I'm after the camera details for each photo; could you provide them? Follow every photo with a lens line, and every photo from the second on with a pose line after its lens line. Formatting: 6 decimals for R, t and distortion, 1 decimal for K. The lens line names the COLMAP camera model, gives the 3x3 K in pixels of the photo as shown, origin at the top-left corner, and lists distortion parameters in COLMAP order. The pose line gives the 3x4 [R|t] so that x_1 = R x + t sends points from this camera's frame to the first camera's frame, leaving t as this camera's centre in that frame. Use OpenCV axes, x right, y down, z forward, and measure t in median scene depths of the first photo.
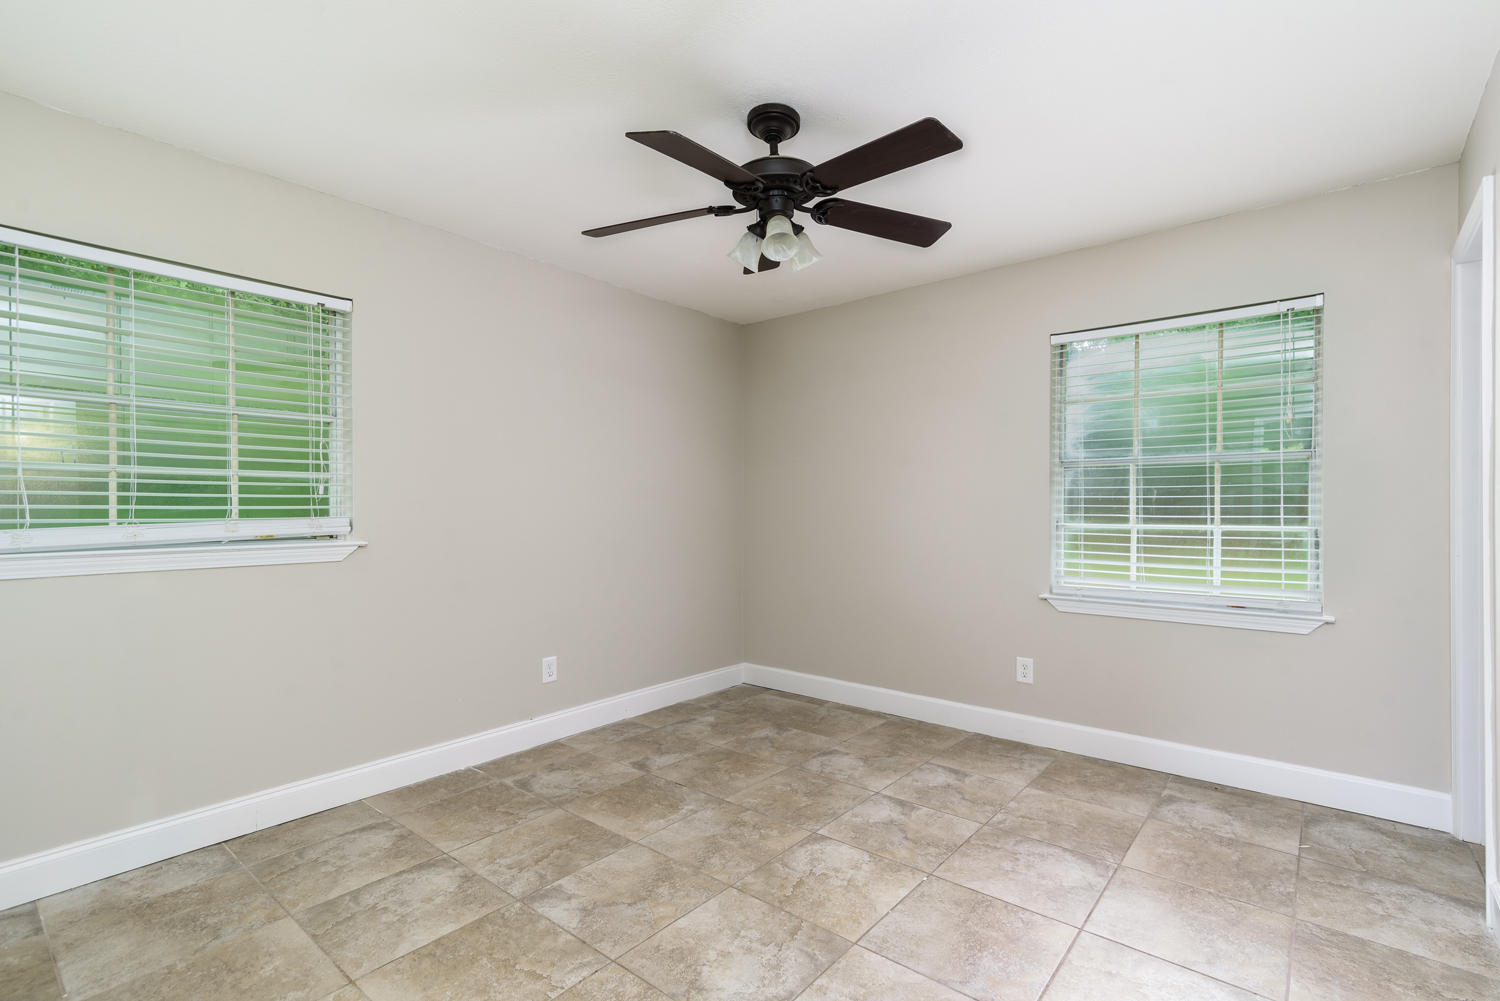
lens RADIAL K [[683.9, 0, 763.2], [0, 683.9, 502.1], [0, 0, 1]] dist [0.014902, -0.002363]
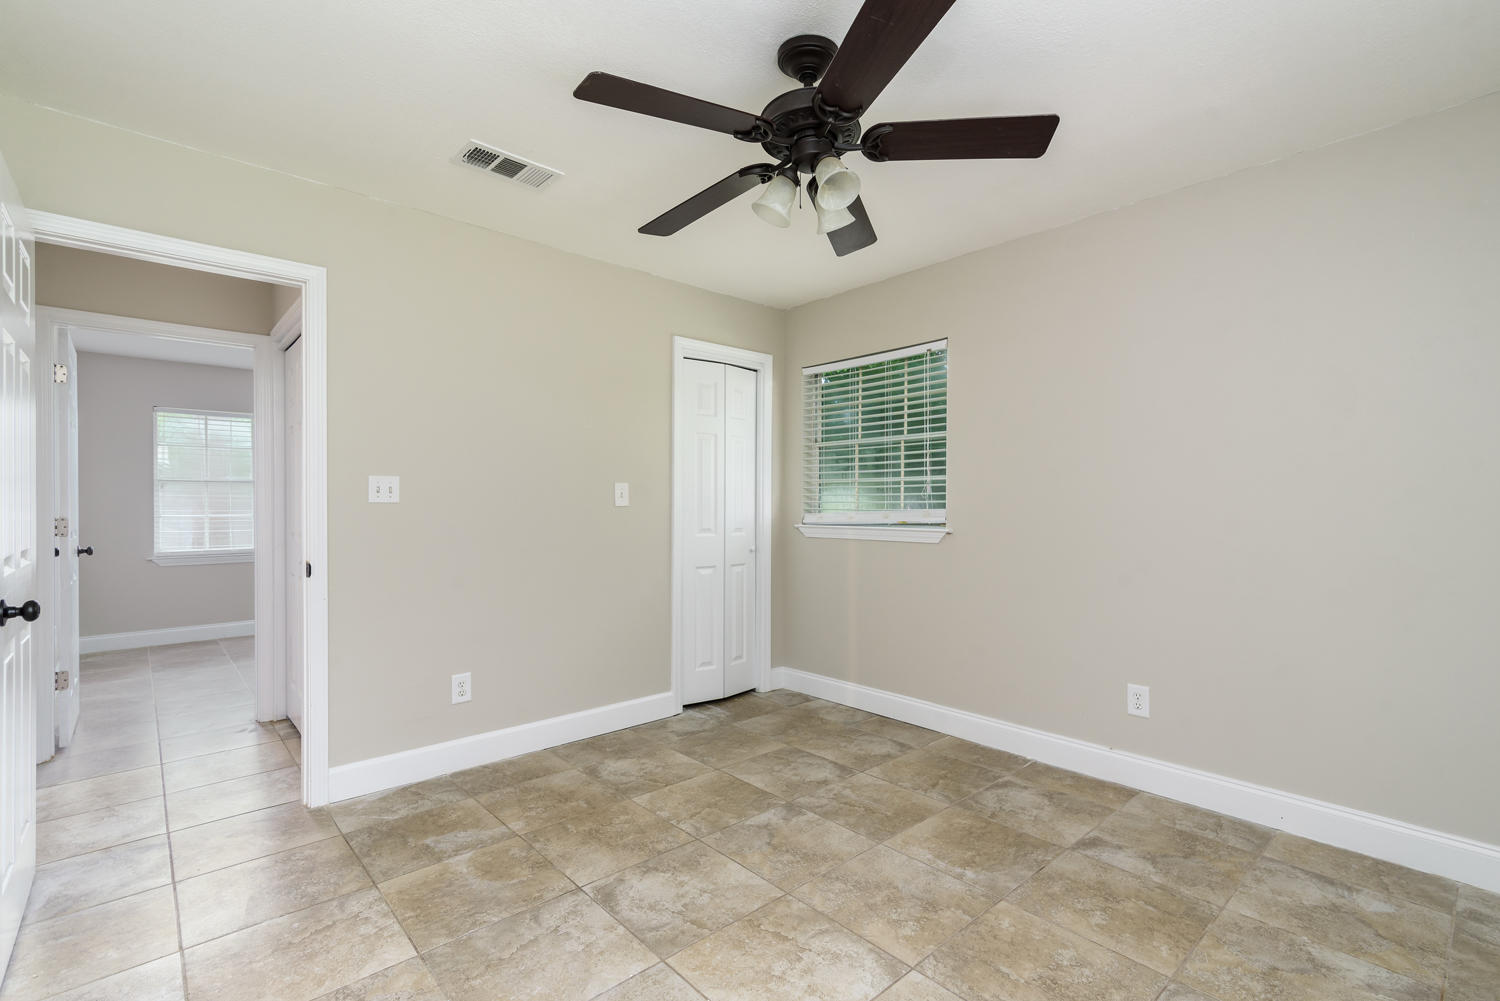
lens RADIAL K [[683.9, 0, 763.7], [0, 683.9, 503.6], [0, 0, 1]] dist [0.014902, -0.002363]
pose [[-0.137950, 0.003045, -0.990434, 0.736520], [0.010557, 0.999943, 0.001603, 0.004825], [0.990383, -0.010235, -0.137974, 0.887954]]
